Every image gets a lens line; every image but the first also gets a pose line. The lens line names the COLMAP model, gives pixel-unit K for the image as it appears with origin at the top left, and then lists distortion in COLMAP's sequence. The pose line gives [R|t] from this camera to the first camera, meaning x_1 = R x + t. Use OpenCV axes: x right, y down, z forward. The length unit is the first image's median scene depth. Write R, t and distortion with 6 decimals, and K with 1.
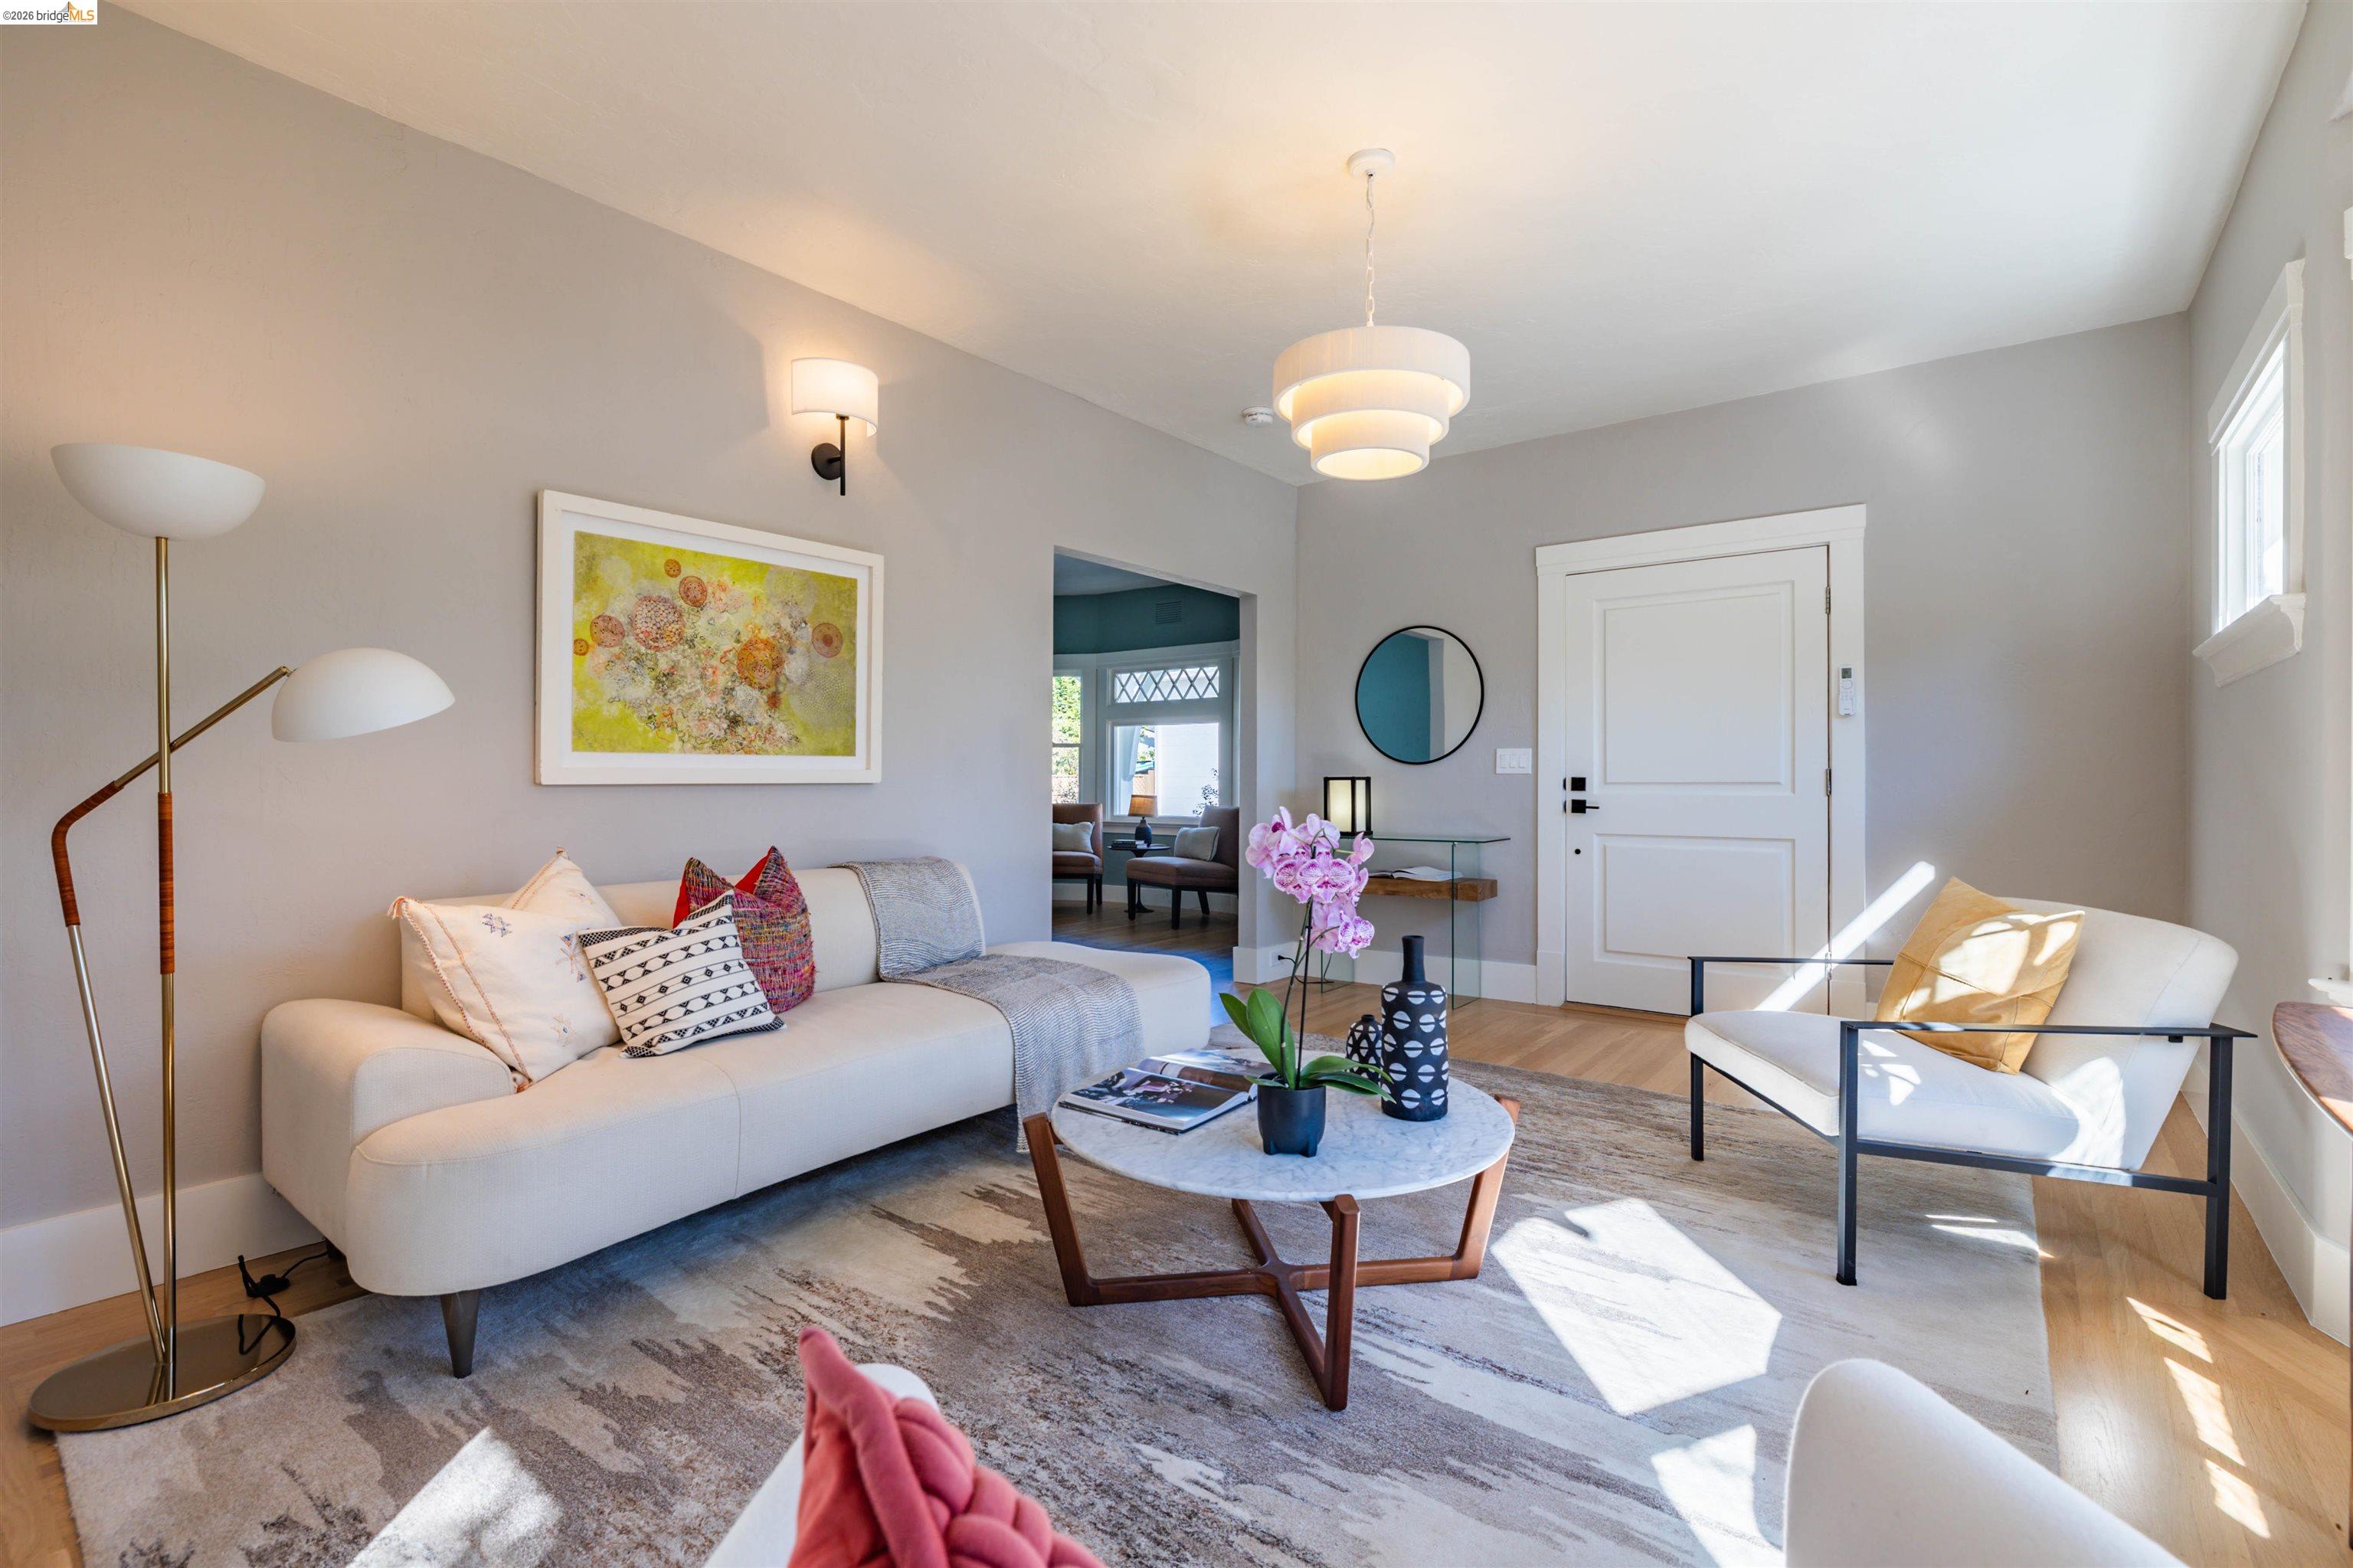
lens RADIAL K [[1067.2, 0, 1176.5], [0, 1067.2, 784.0], [0, 0, 1]] dist [-0.001005, 0.000220]
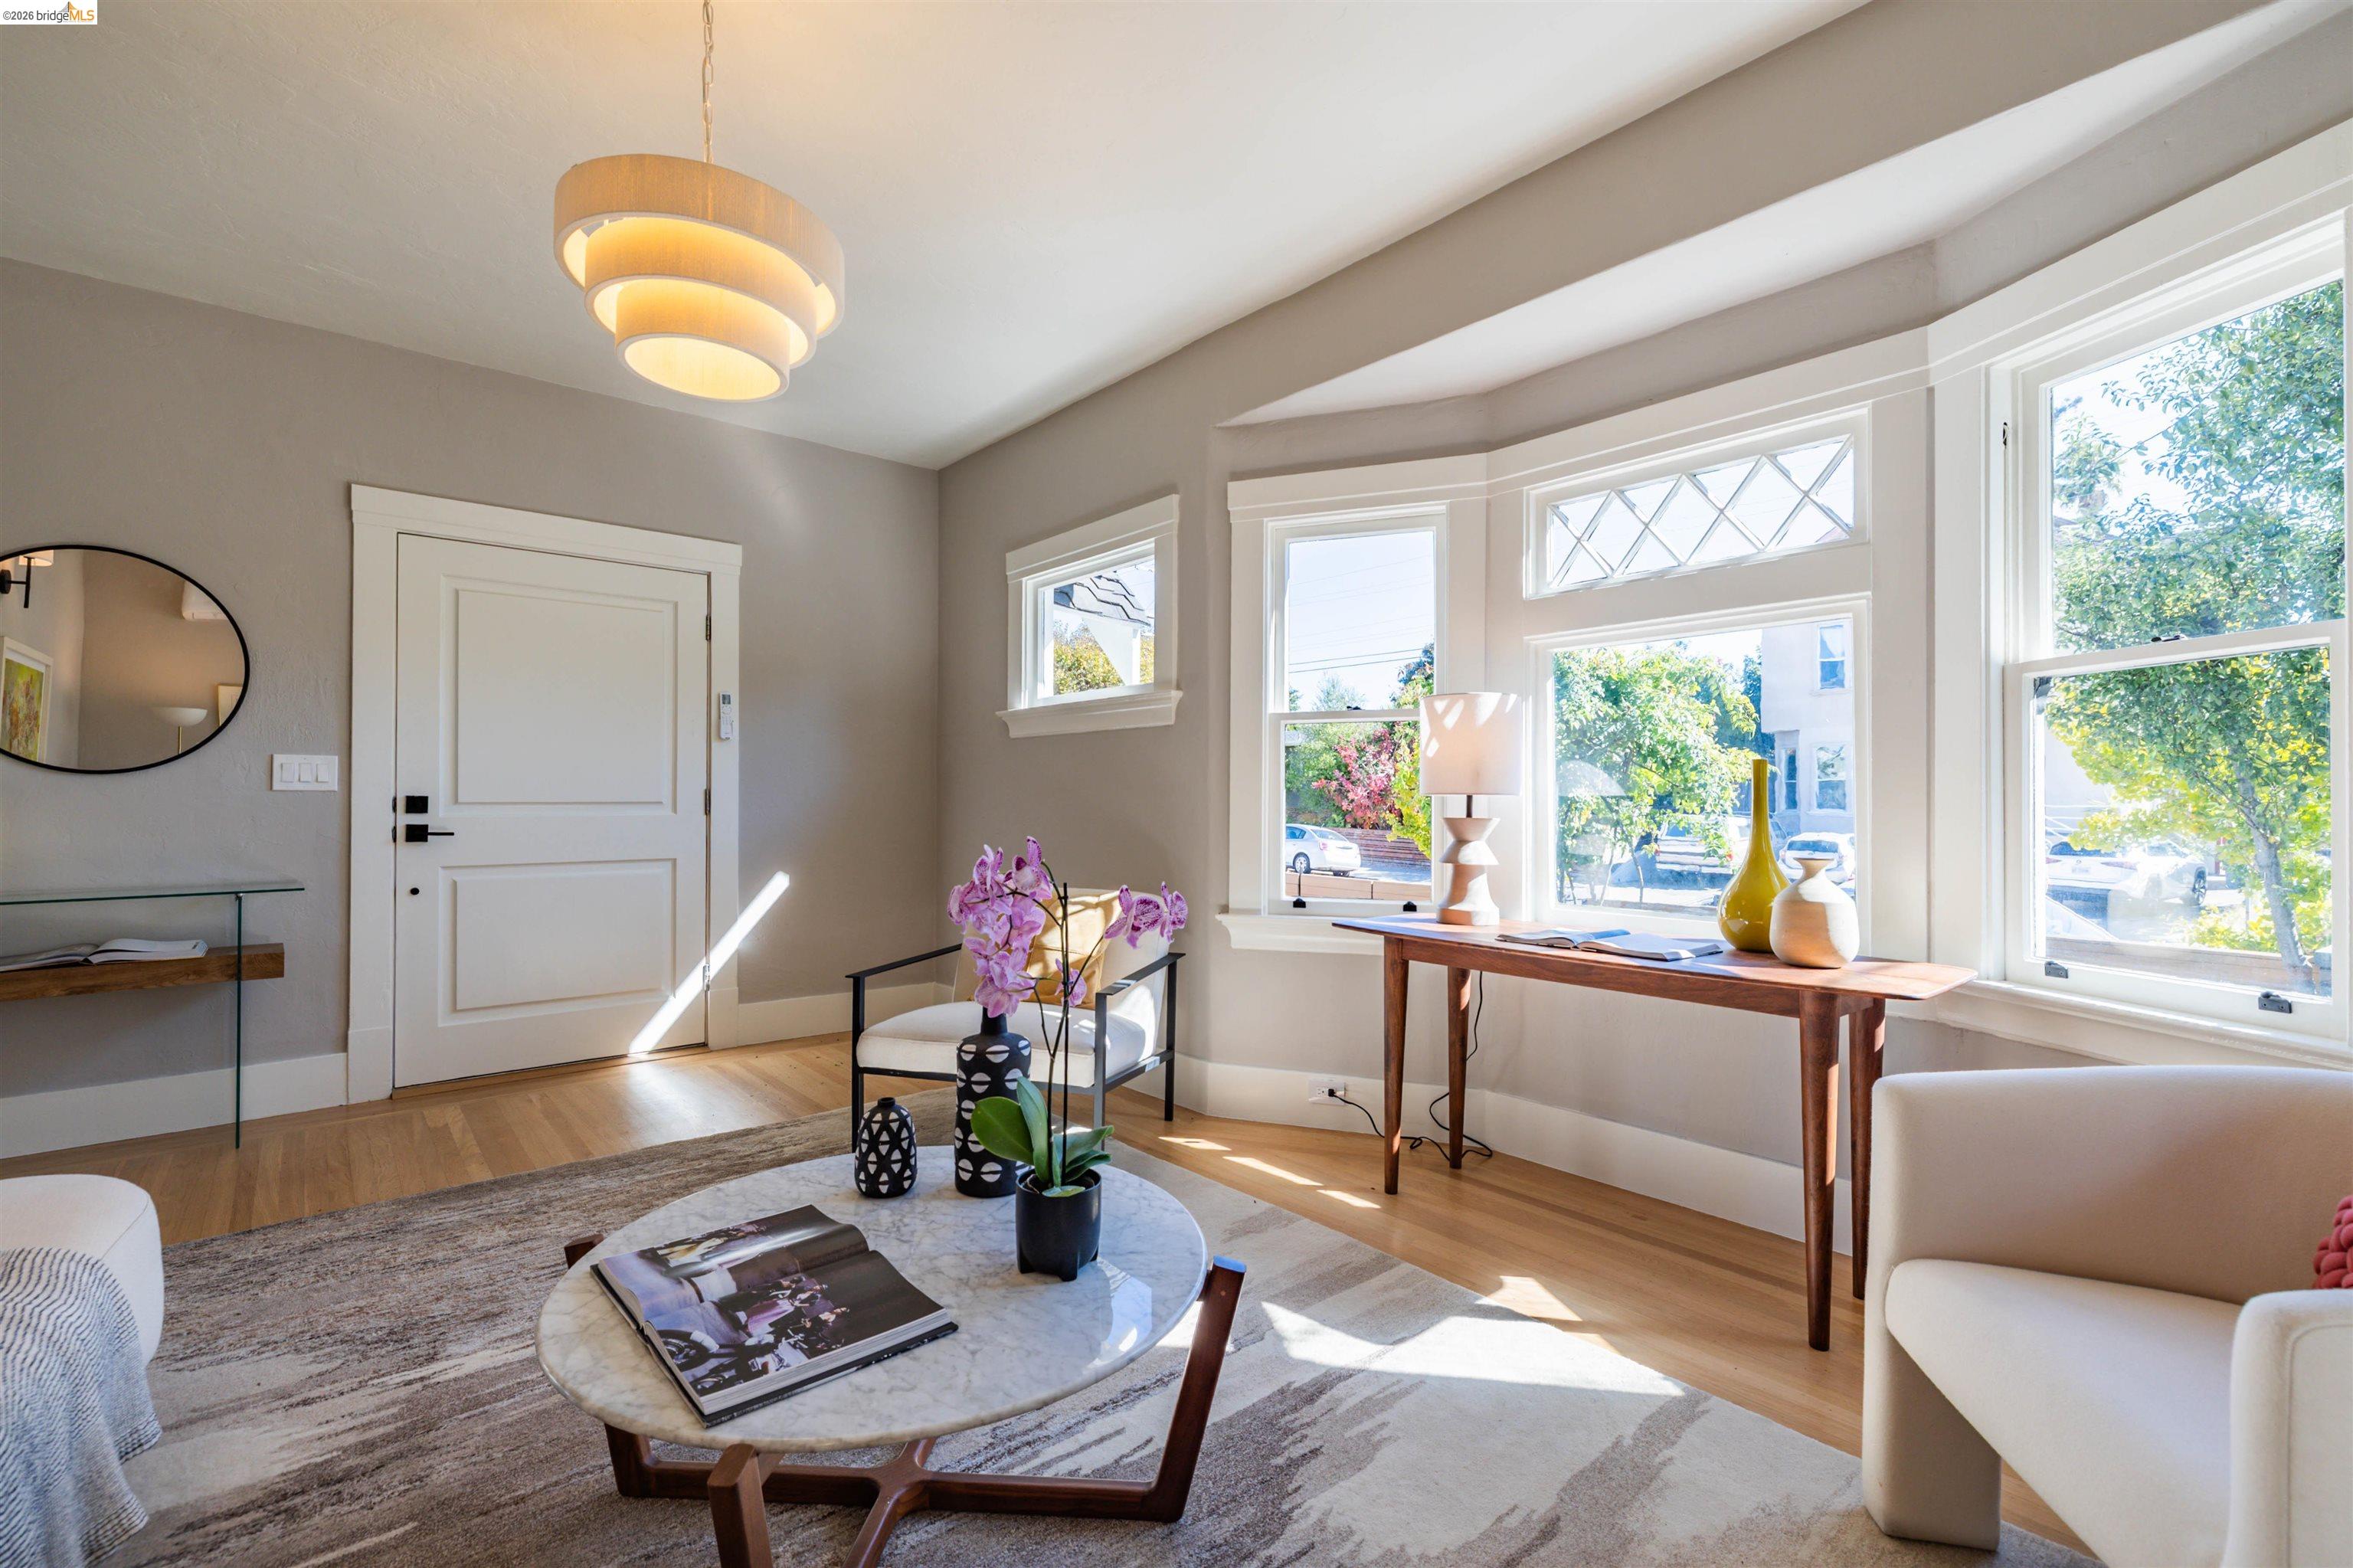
lens RADIAL K [[1037.0, 0, 1177.1], [0, 1037.0, 794.1], [0, 0, 1]] dist [0.001347, 0.000201]
pose [[0.196778, 0.004034, 0.980440, -0.379824], [0.002222, 0.999987, -0.004561, -0.004292], [-0.980445, 0.003076, 0.196767, 0.452294]]
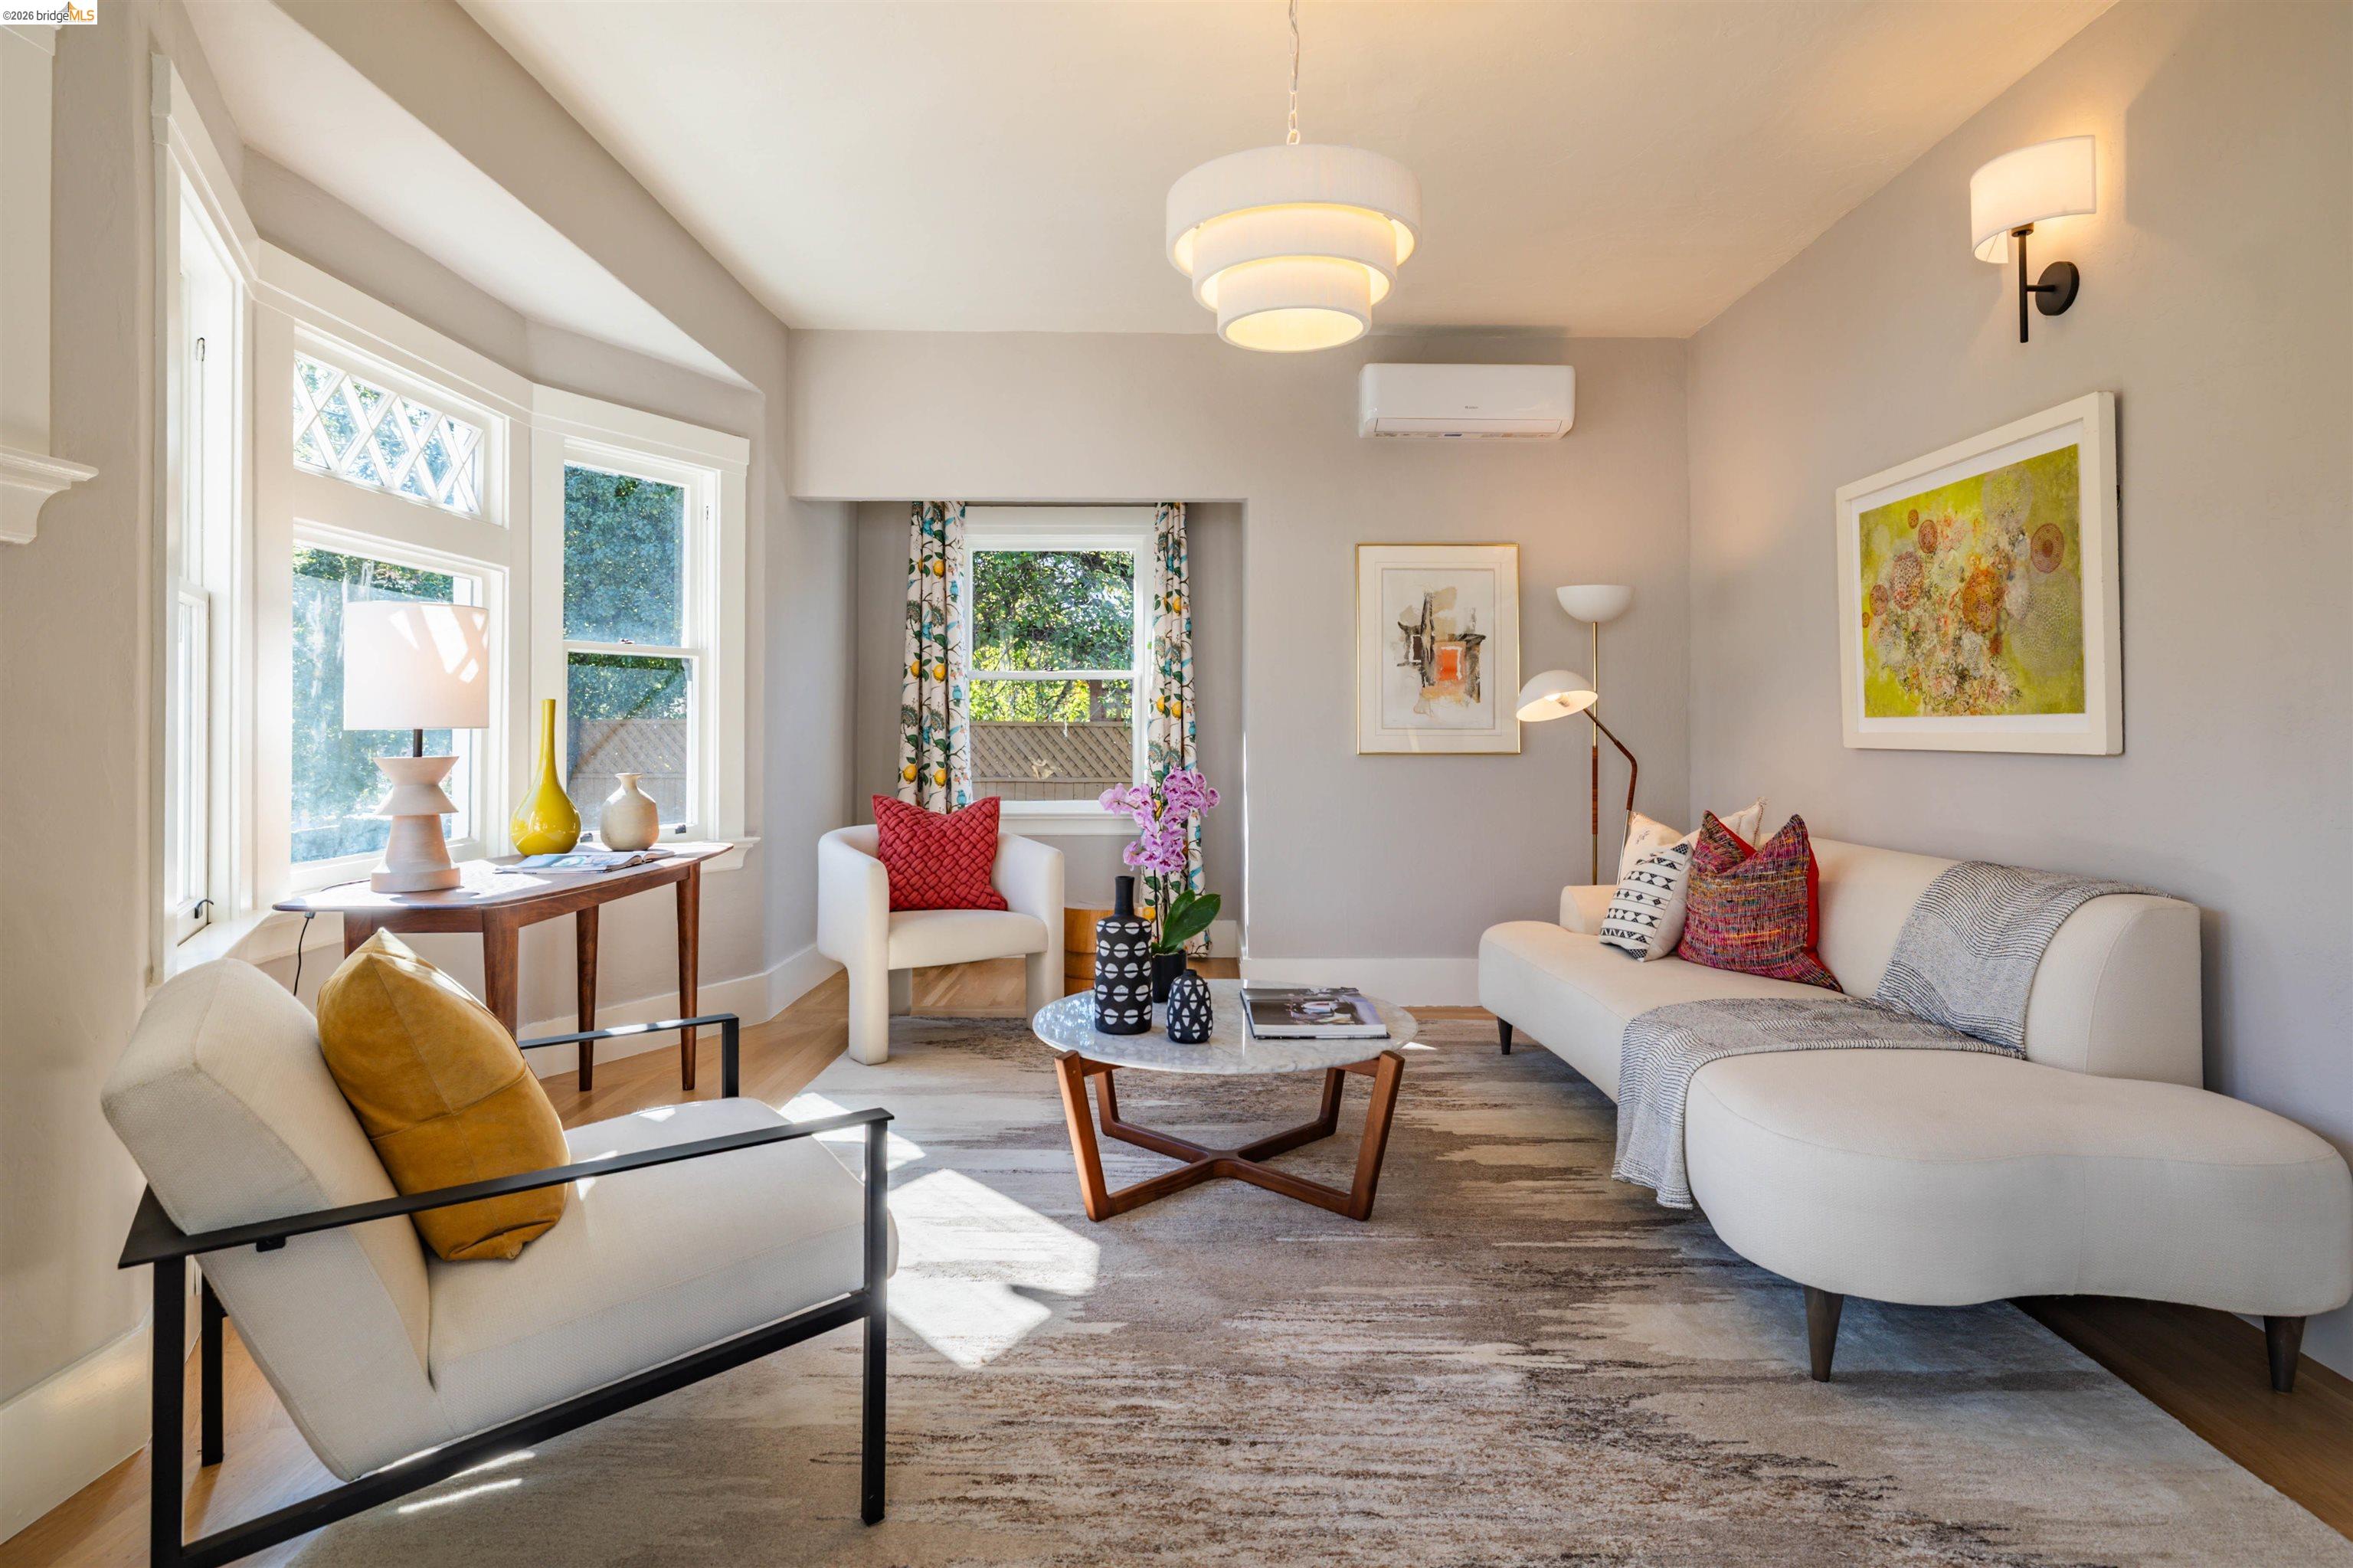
lens RADIAL K [[1241.9, 0, 1177.1], [0, 1241.9, 749.2], [0, 0, 1]] dist [0.001494, 0.000122]
pose [[-0.791597, 0.003219, -0.611035, 0.670895], [-0.011833, 0.999718, 0.020596, -0.014565], [0.610928, 0.023534, -0.791336, 1.404048]]
